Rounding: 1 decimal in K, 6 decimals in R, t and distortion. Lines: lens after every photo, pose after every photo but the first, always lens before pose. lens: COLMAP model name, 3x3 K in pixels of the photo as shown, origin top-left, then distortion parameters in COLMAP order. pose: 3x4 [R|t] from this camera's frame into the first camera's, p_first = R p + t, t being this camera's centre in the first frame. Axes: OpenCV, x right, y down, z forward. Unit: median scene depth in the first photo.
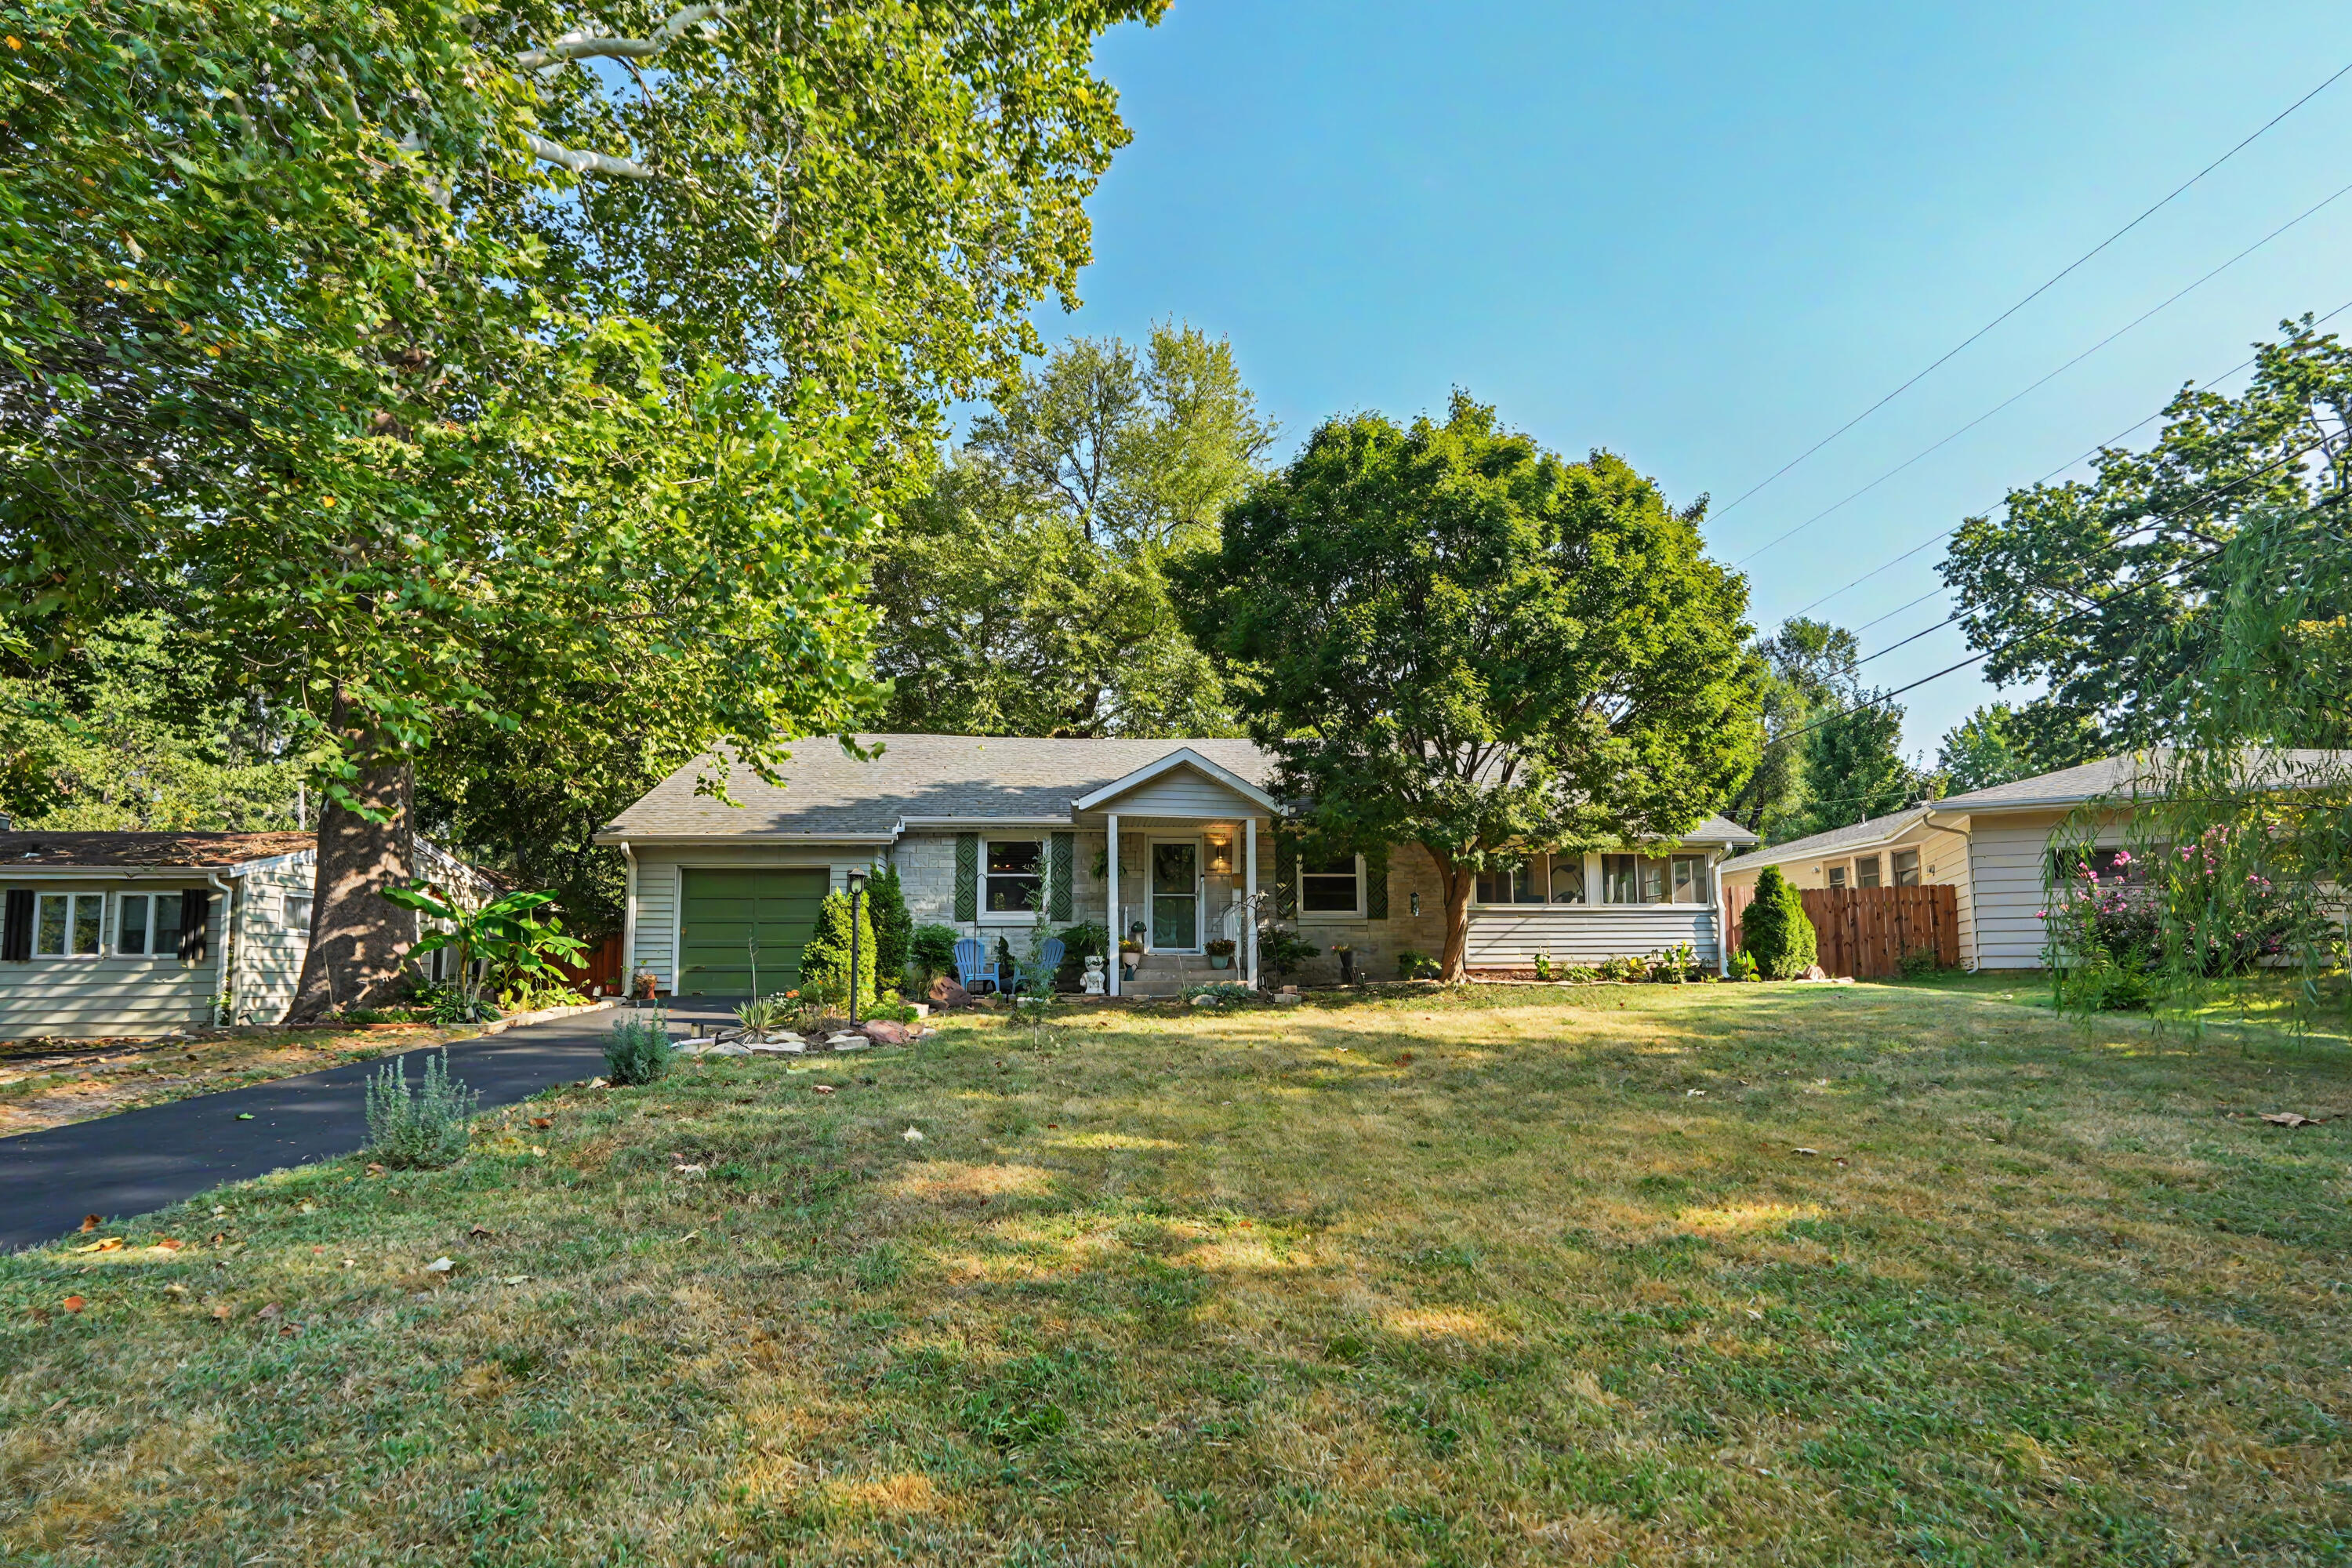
lens RADIAL K [[1117.1, 0, 1178.2], [0, 1117.1, 869.4], [0, 0, 1]] dist [-0.029857, 0.000034]
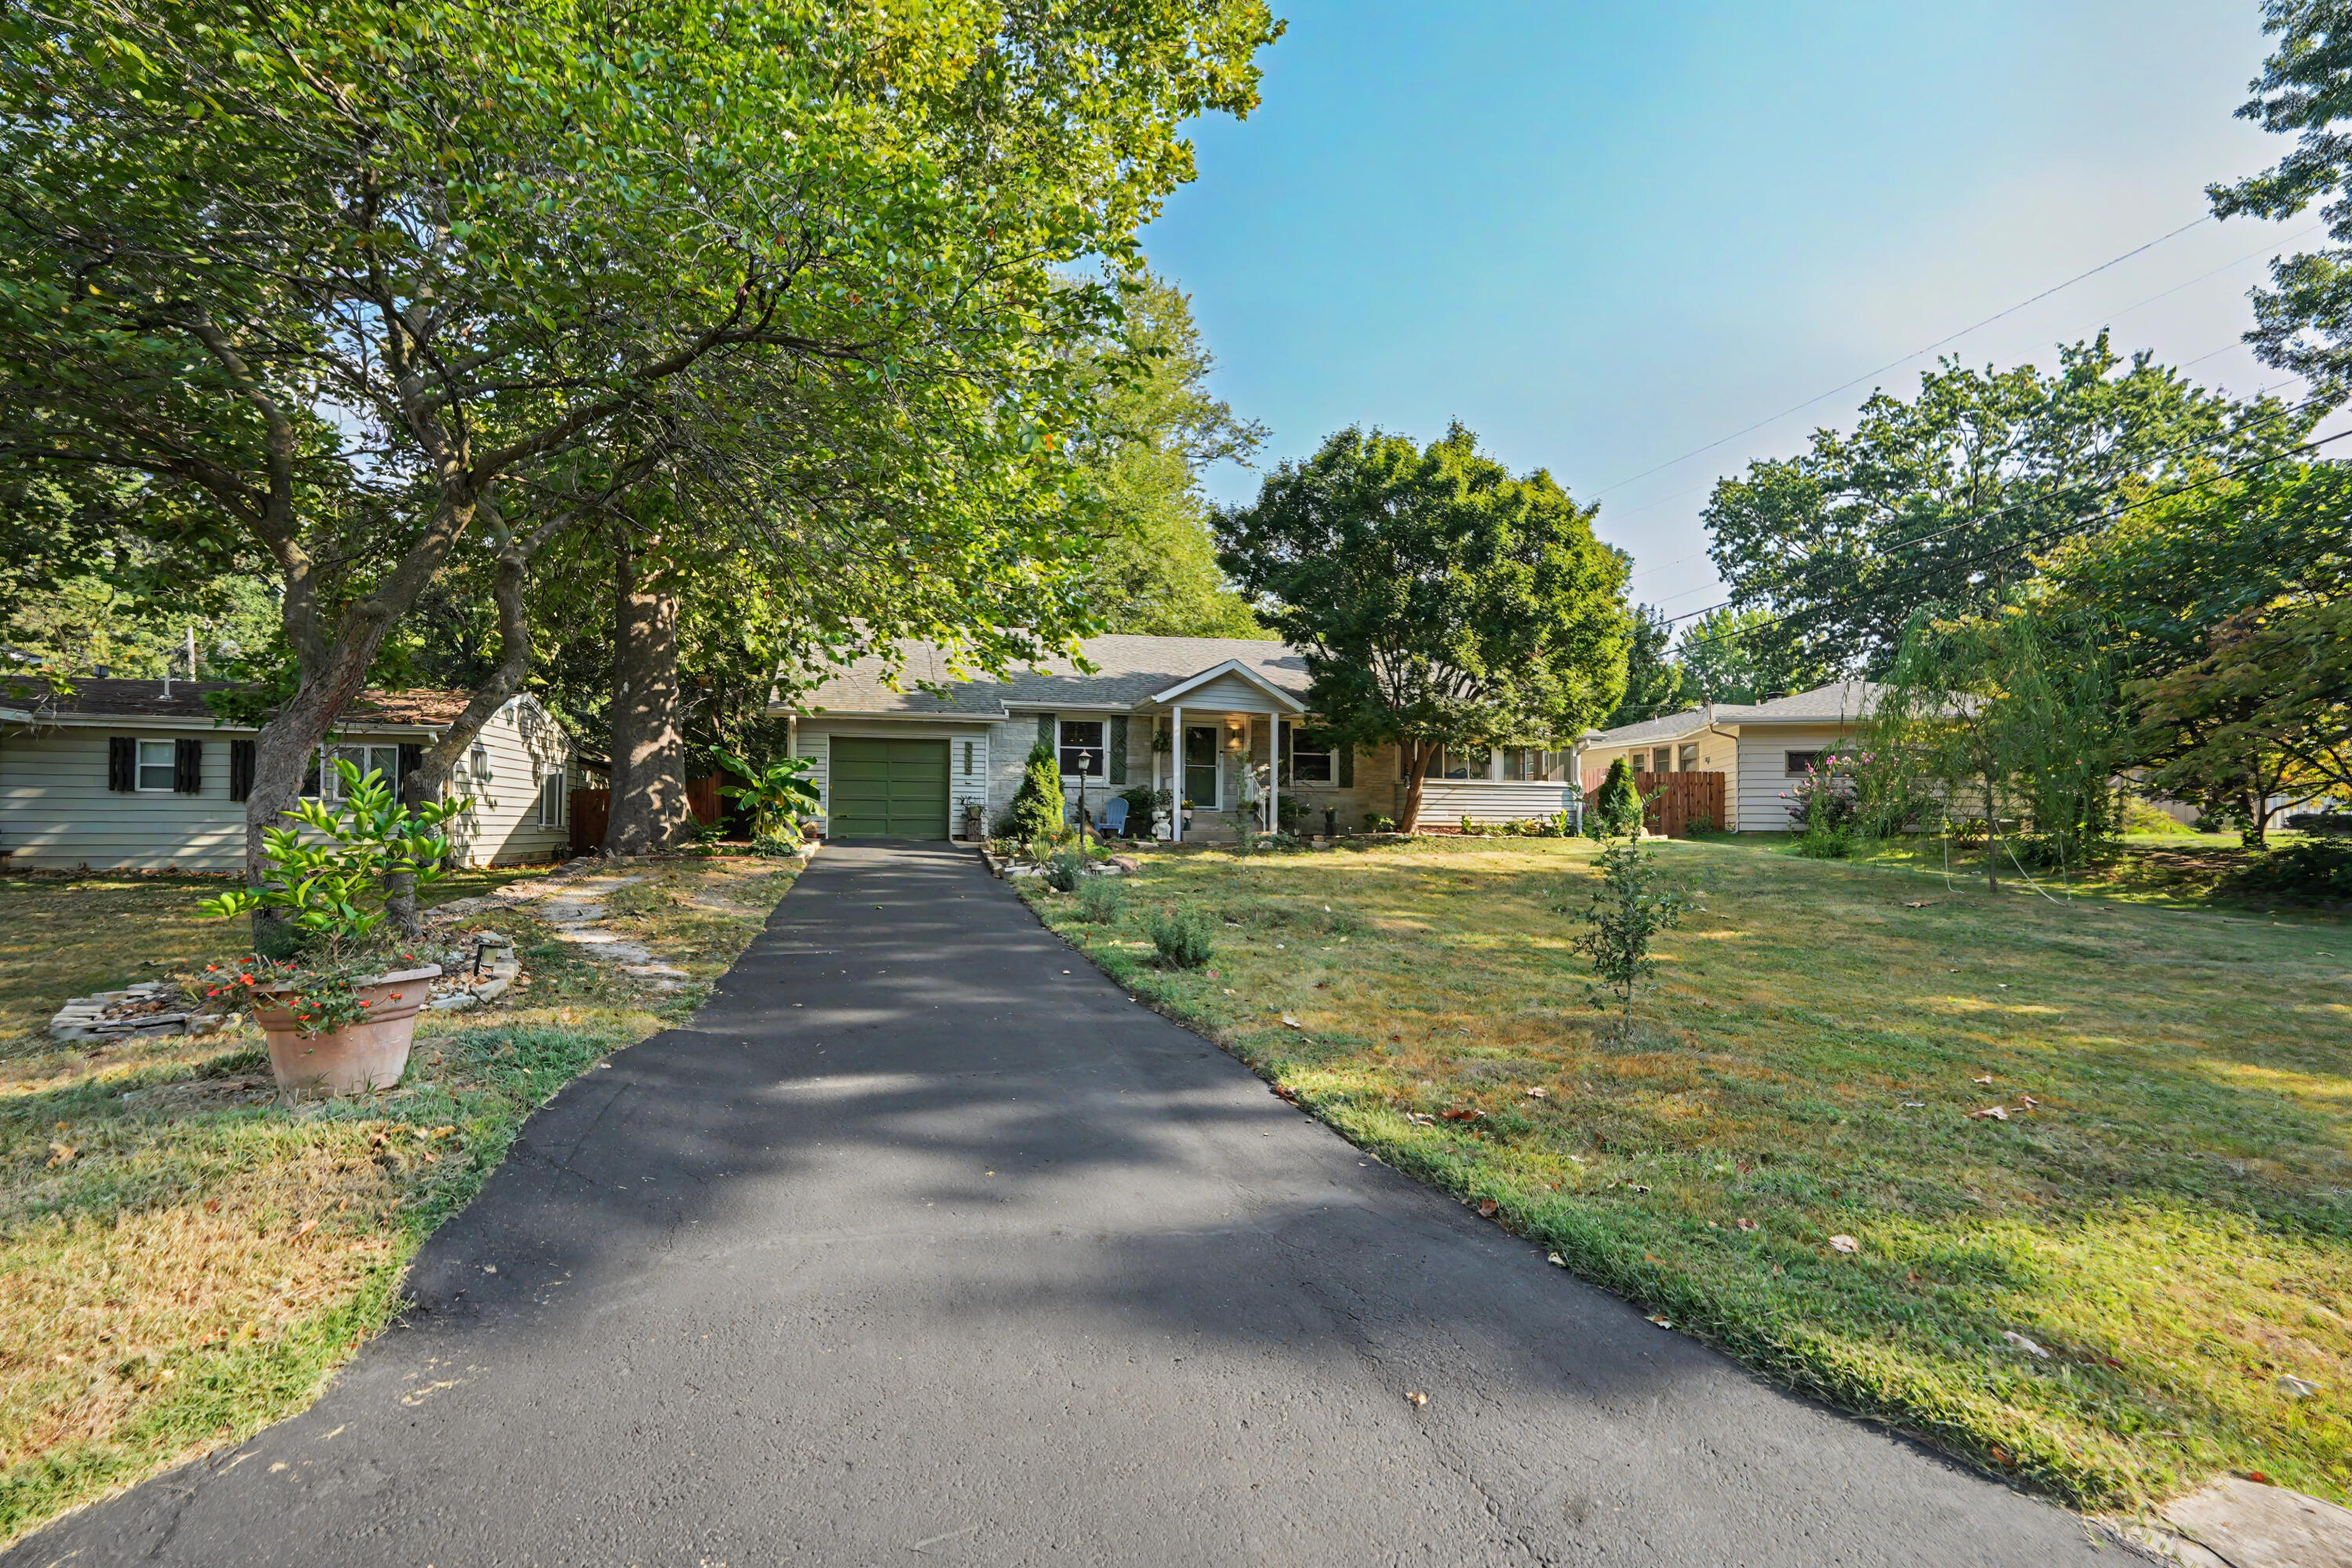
lens RADIAL K [[1076.7, 0, 1174.7], [0, 1076.7, 798.9], [0, 0, 1]] dist [-0.075990, -0.000138]
pose [[0.984393, 0.019188, 0.174937, -0.270443], [-0.031452, 0.997216, 0.067604, -0.024499], [-0.173153, -0.072051, 0.982256, -0.258531]]
